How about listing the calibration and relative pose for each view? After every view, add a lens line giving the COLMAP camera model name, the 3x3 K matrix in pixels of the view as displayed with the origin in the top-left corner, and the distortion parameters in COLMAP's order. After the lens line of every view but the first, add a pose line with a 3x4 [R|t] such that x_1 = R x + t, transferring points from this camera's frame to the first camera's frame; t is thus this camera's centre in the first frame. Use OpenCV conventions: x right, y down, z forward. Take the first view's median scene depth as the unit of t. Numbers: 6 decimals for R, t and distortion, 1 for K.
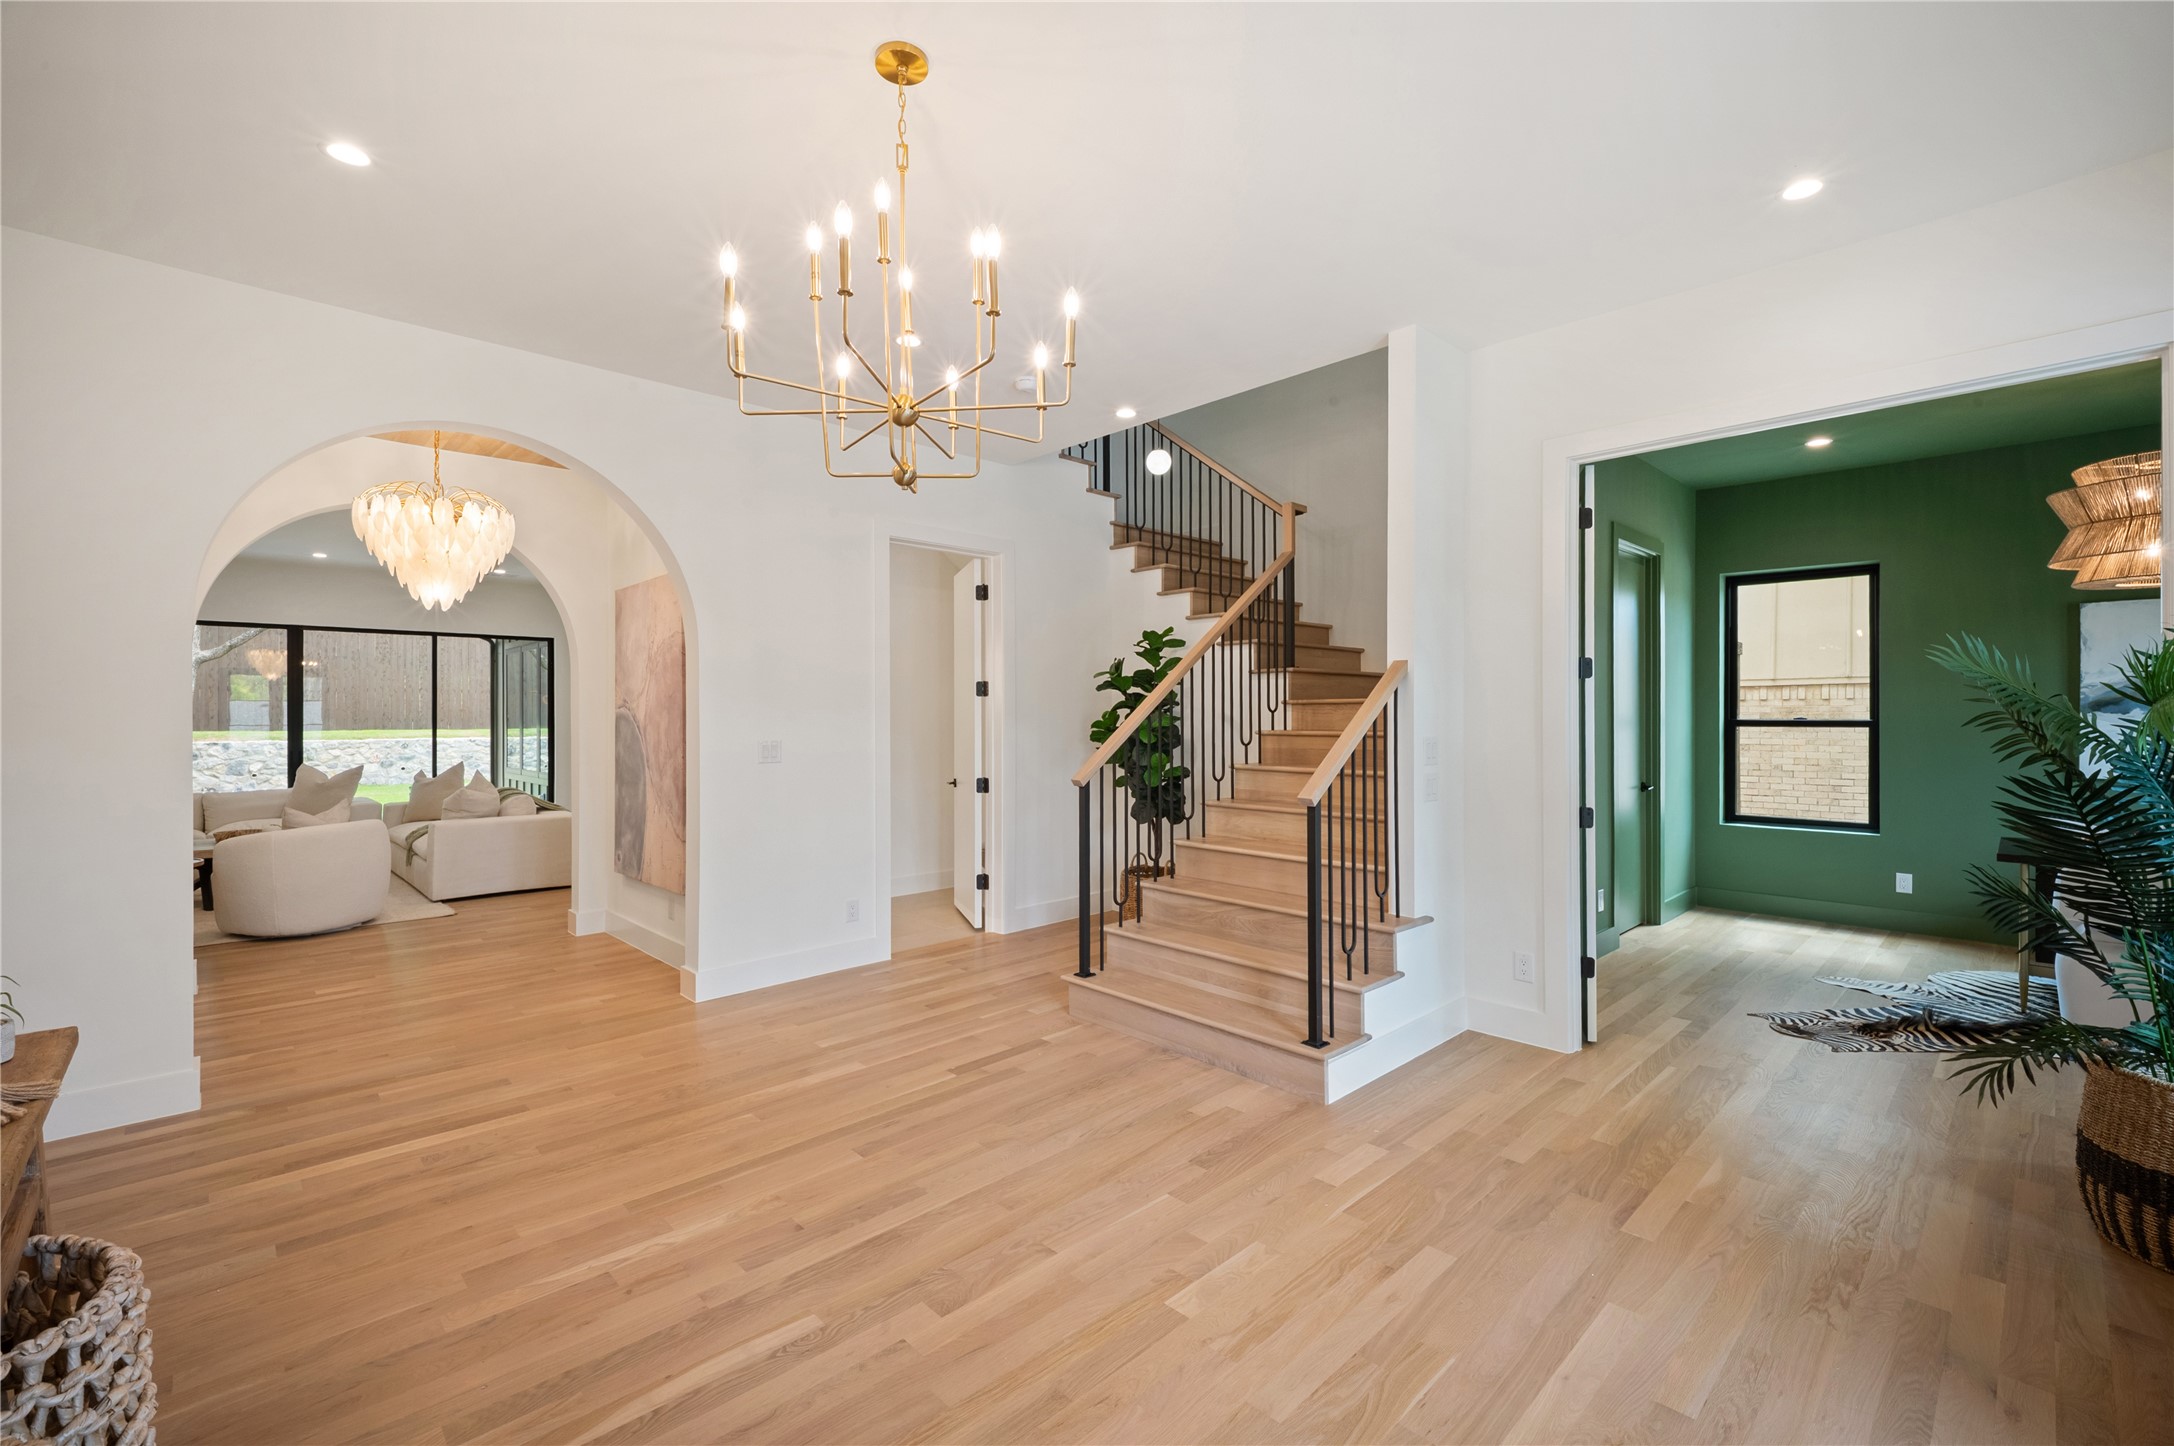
lens RADIAL K [[914.1, 0, 1083.4], [0, 914.1, 714.2], [0, 0, 1]] dist [0.021213, 0.000280]
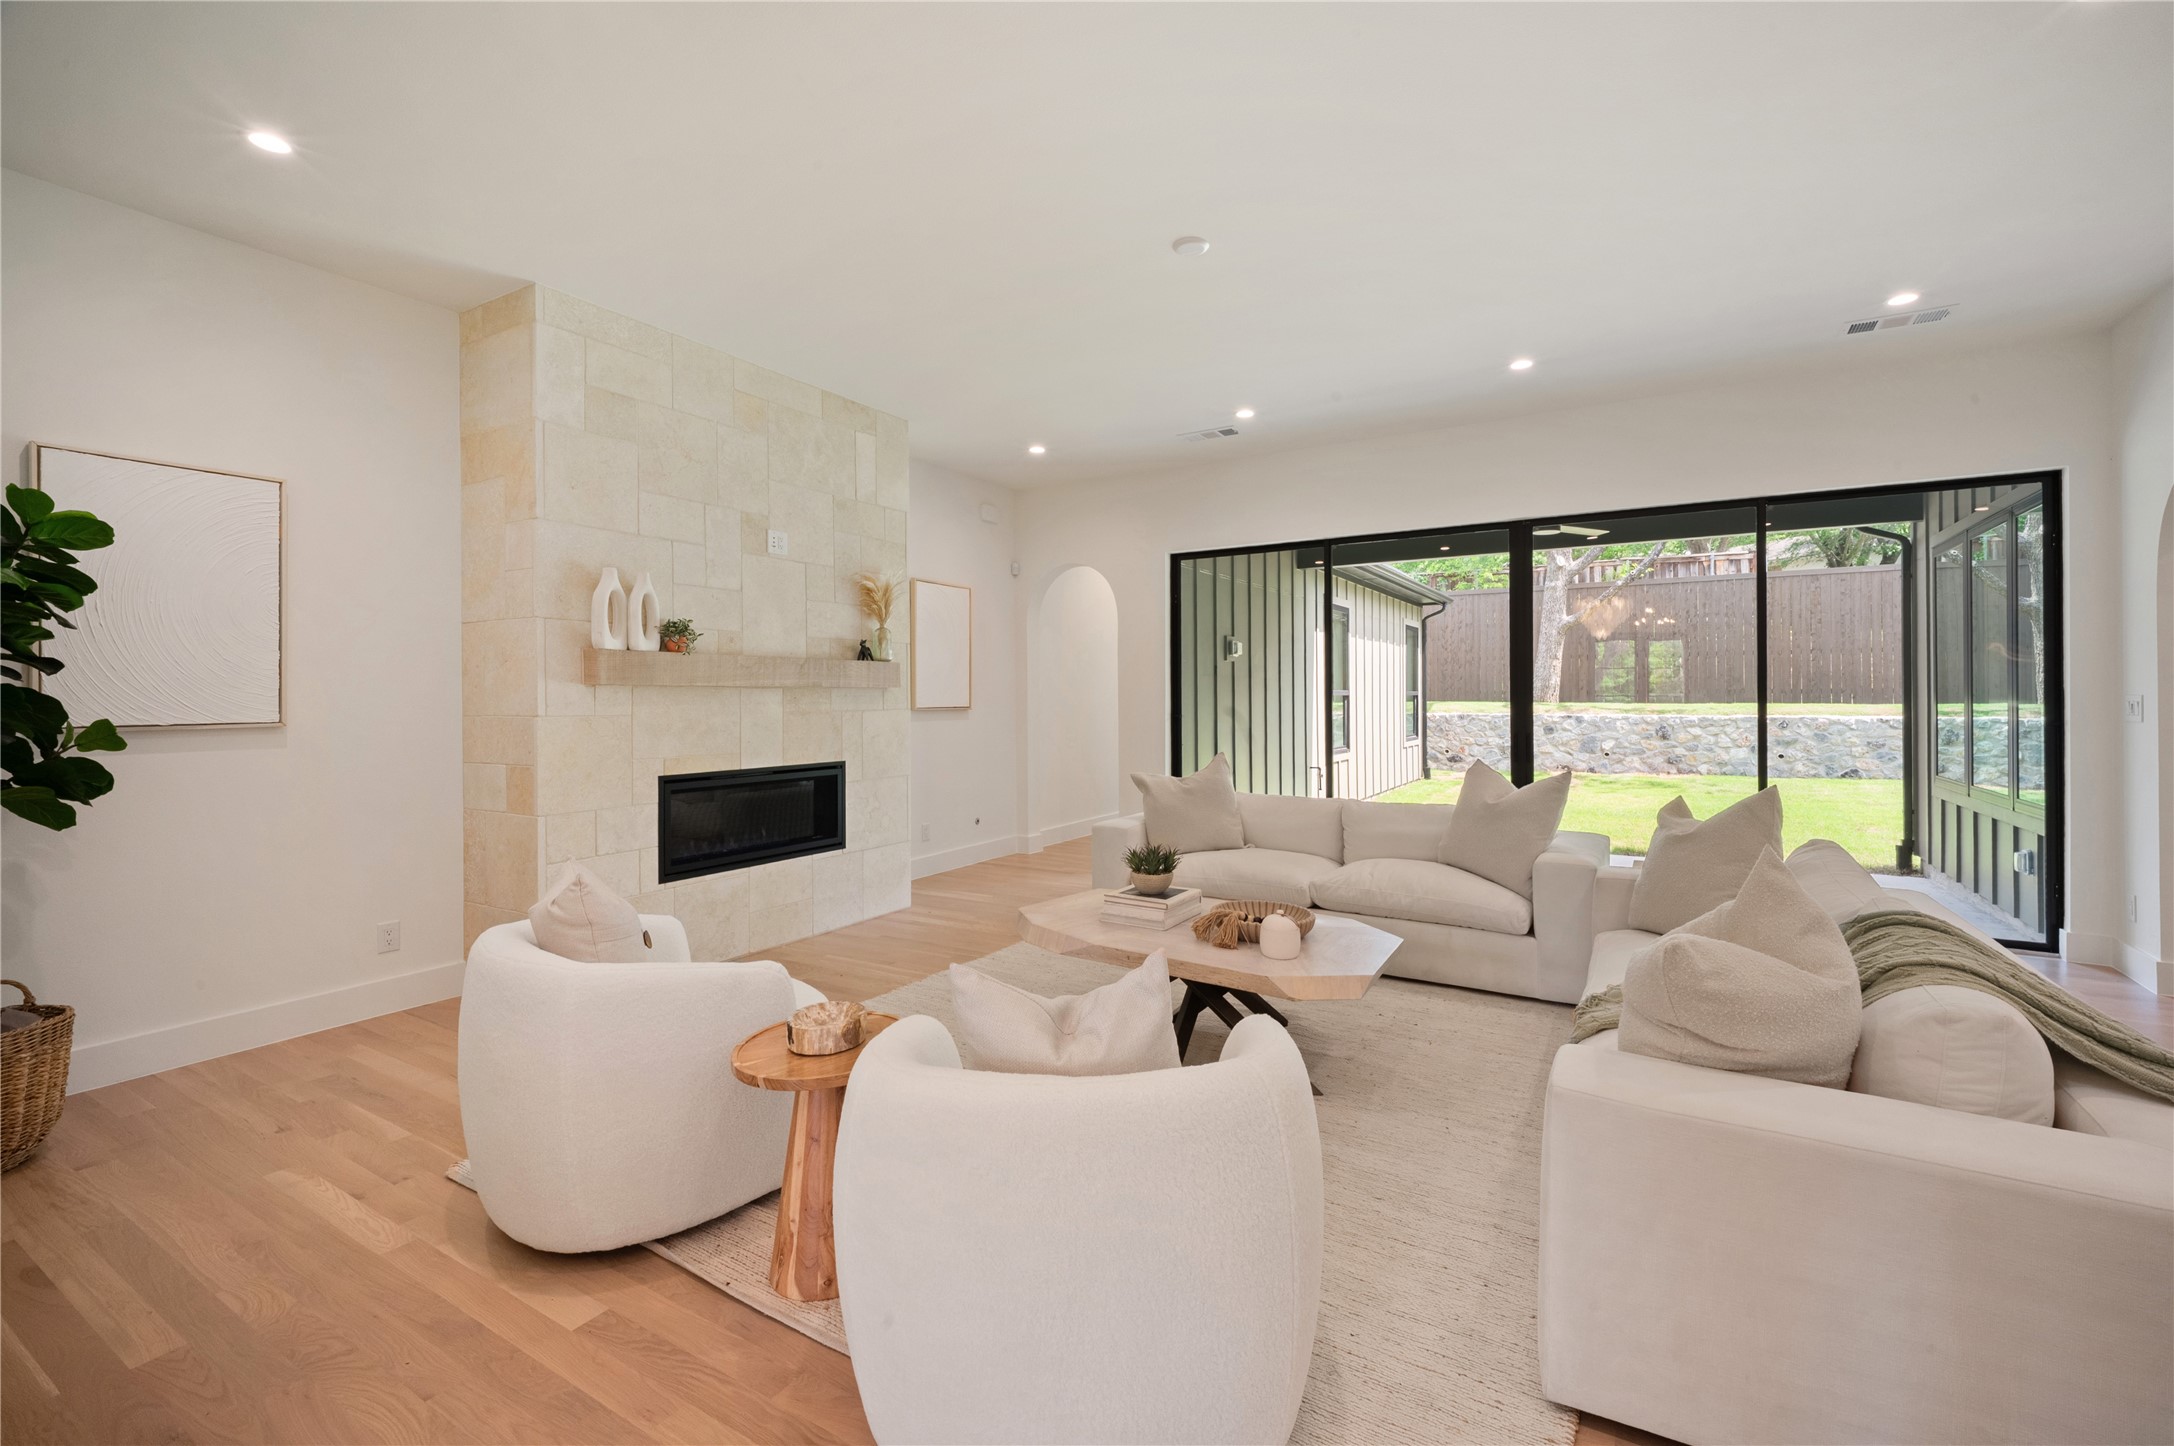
lens RADIAL K [[914.1, 0, 1097.0], [0, 914.1, 683.1], [0, 0, 1]] dist [0.021213, 0.000280]
pose [[0.265882, -0.012613, -0.963923, -0.248966], [0.005369, 0.999918, -0.011604, 0.008812], [0.963991, -0.002090, 0.265928, 0.411066]]
